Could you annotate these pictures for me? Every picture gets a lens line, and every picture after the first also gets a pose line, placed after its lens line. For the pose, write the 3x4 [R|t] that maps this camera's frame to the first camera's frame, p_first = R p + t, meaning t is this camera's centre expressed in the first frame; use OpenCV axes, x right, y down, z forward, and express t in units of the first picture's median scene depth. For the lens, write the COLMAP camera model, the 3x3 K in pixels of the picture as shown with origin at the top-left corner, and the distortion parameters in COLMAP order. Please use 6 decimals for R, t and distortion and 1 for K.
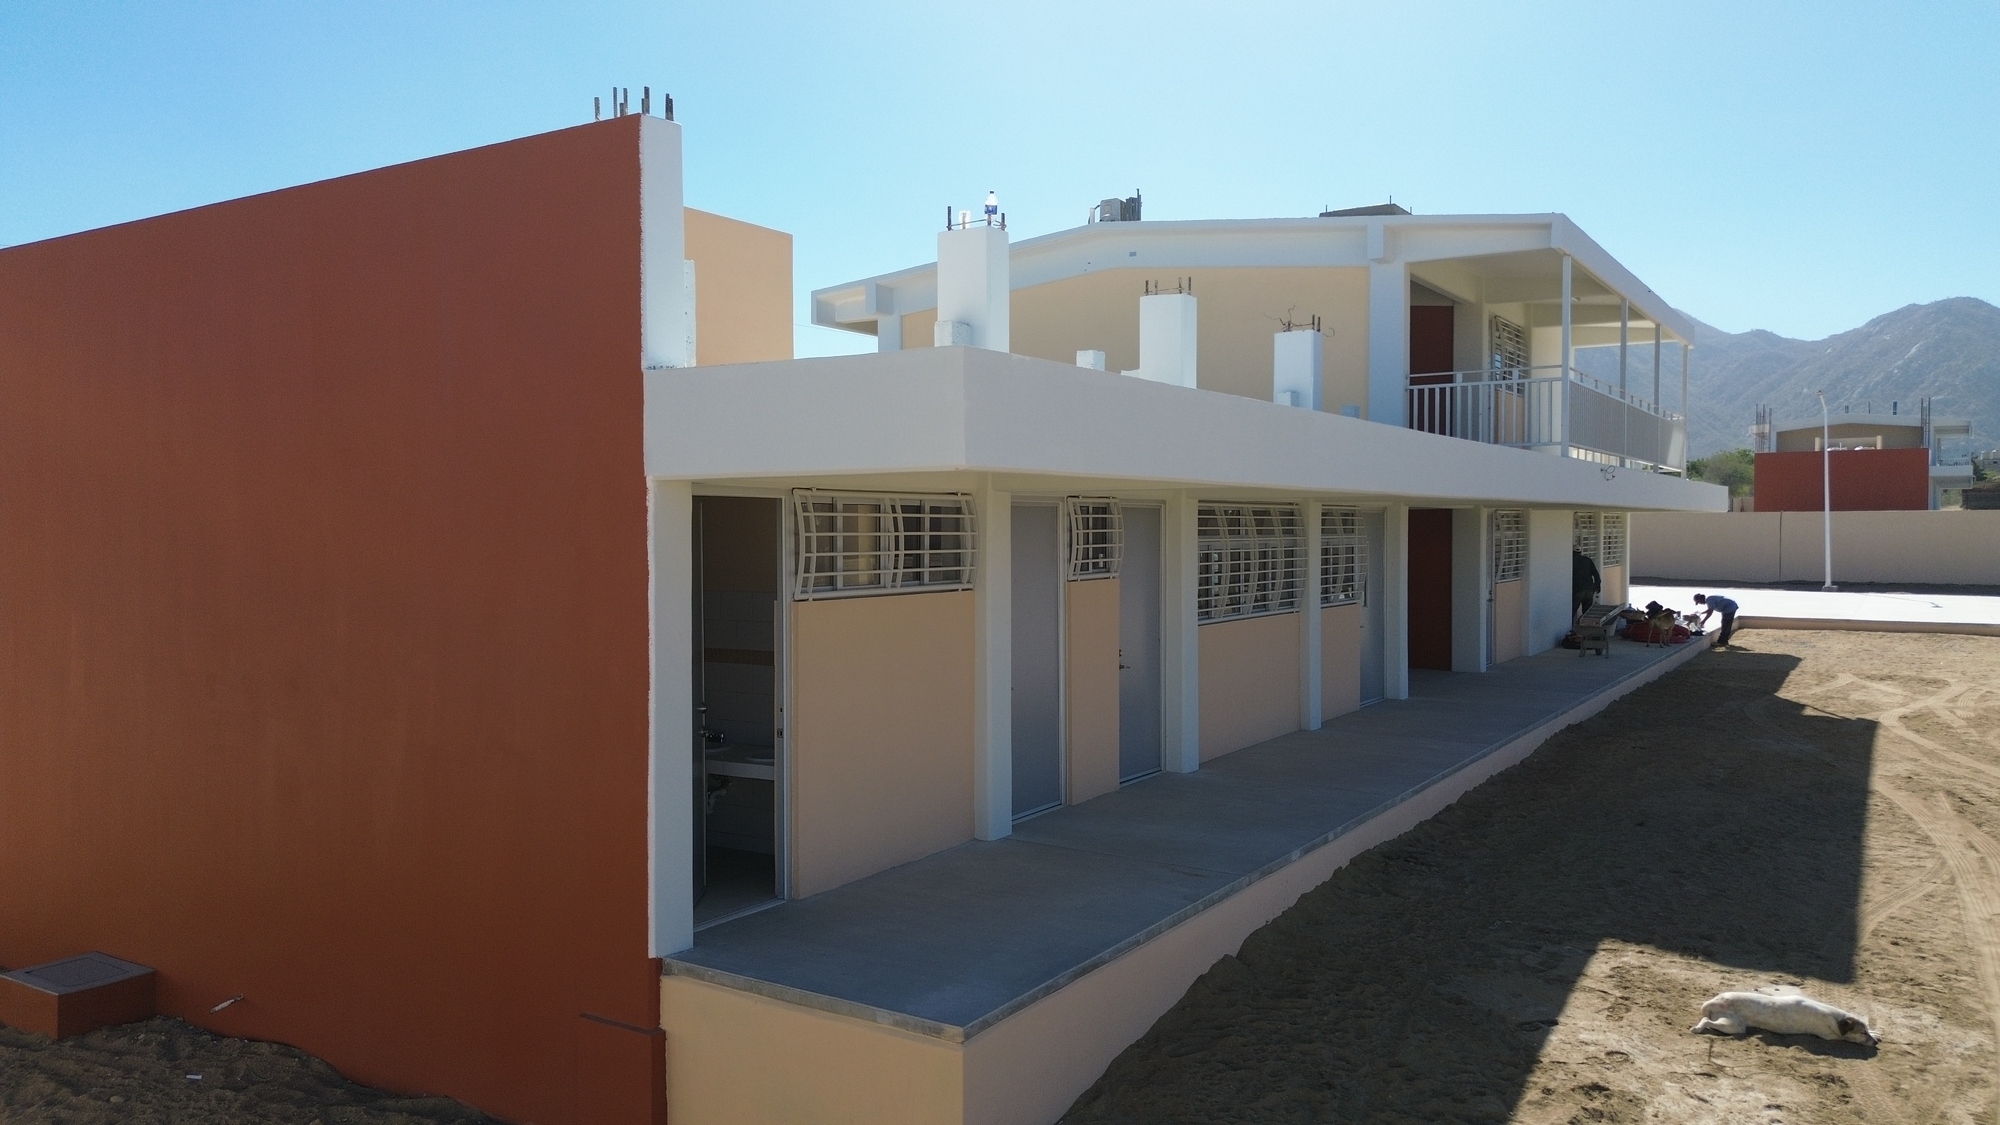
lens RADIAL K [[1460.0, 0, 1000.0], [0, 1460.0, 562.5], [0, 0, 1]] dist [0.011532, 0.003299]
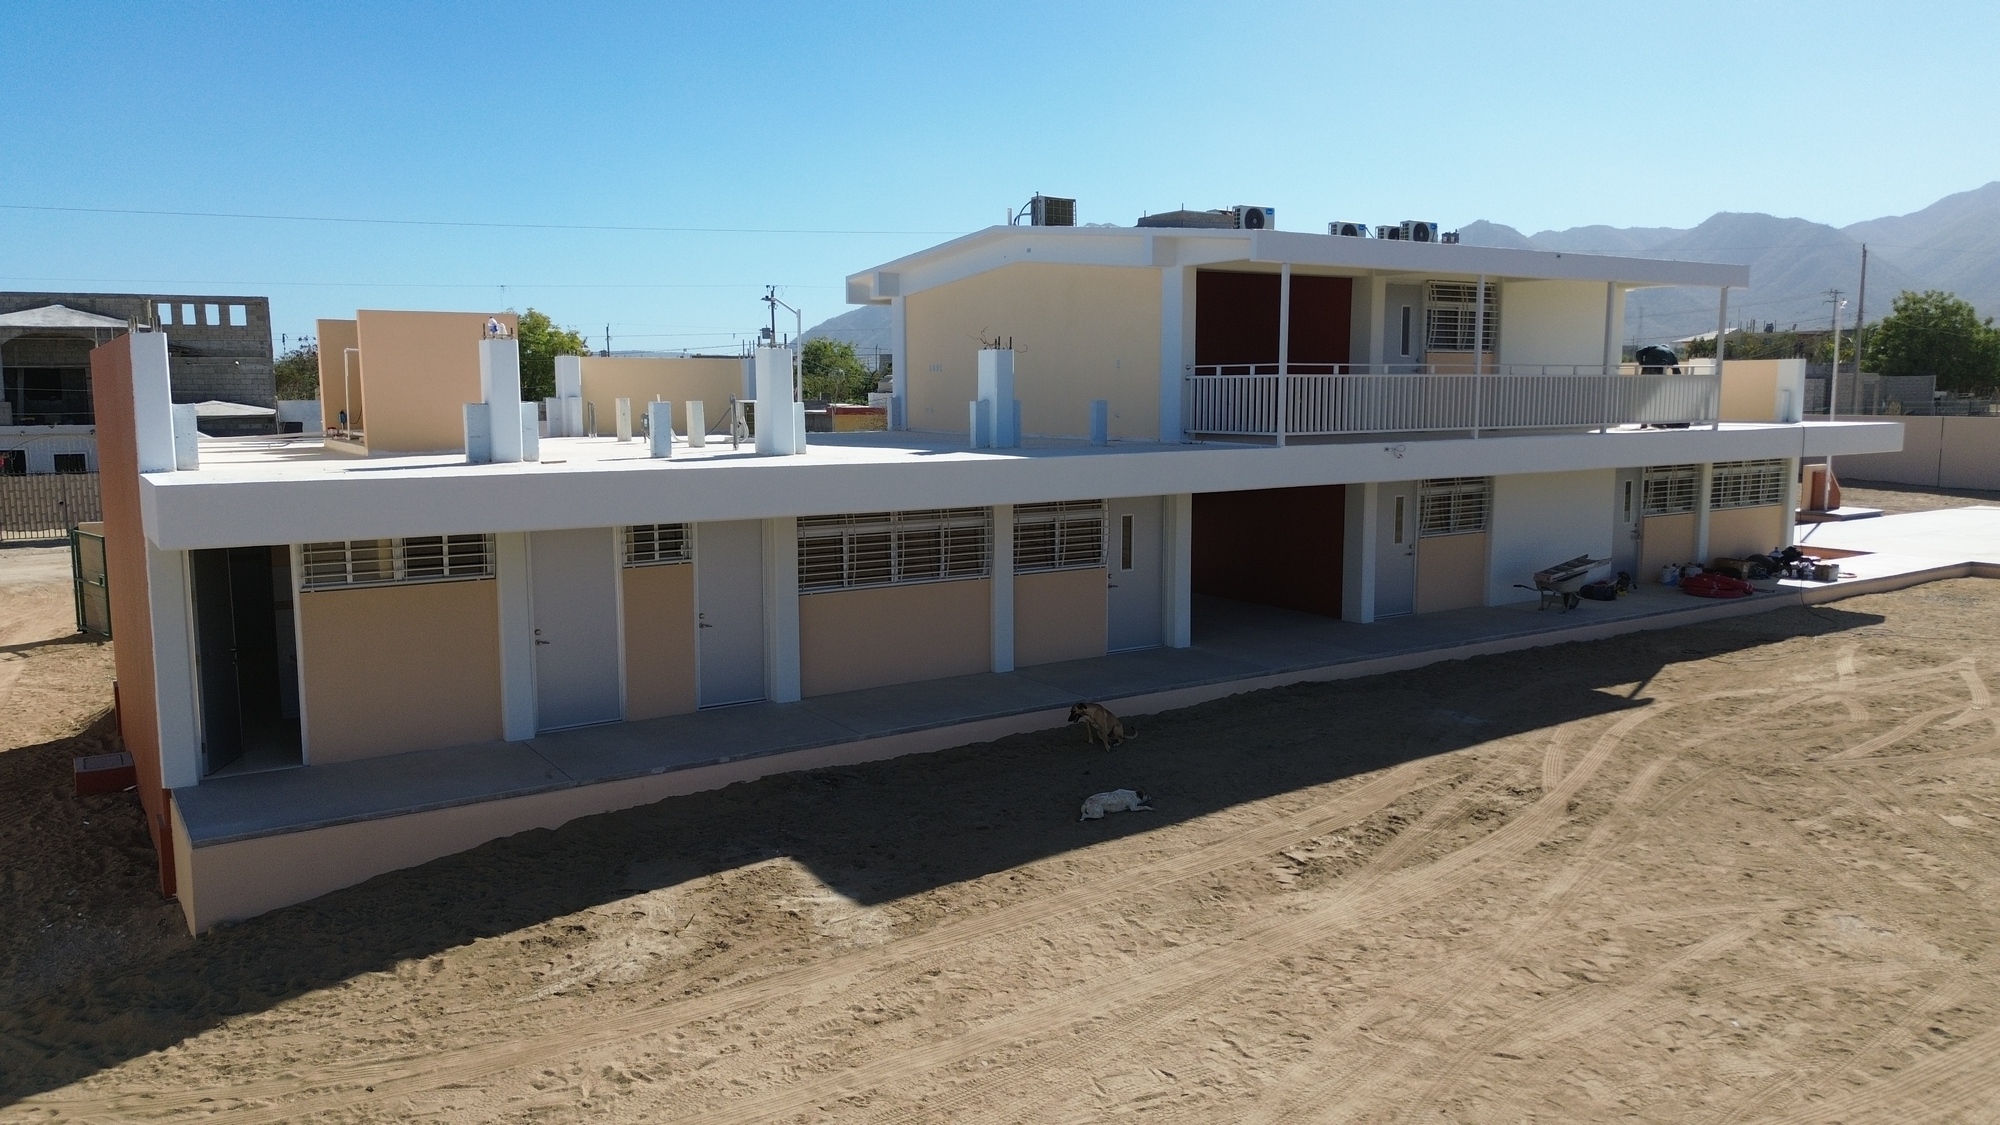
lens RADIAL K [[1437.7, 0, 1051.3], [0, 1437.7, 555.9], [0, 0, 1]] dist [0.004212, 0.000571]
pose [[0.936241, 0.056224, -0.346831, 0.890380], [-0.022573, 0.994700, 0.100316, -0.144593], [0.350633, -0.086091, 0.932548, -0.179126]]
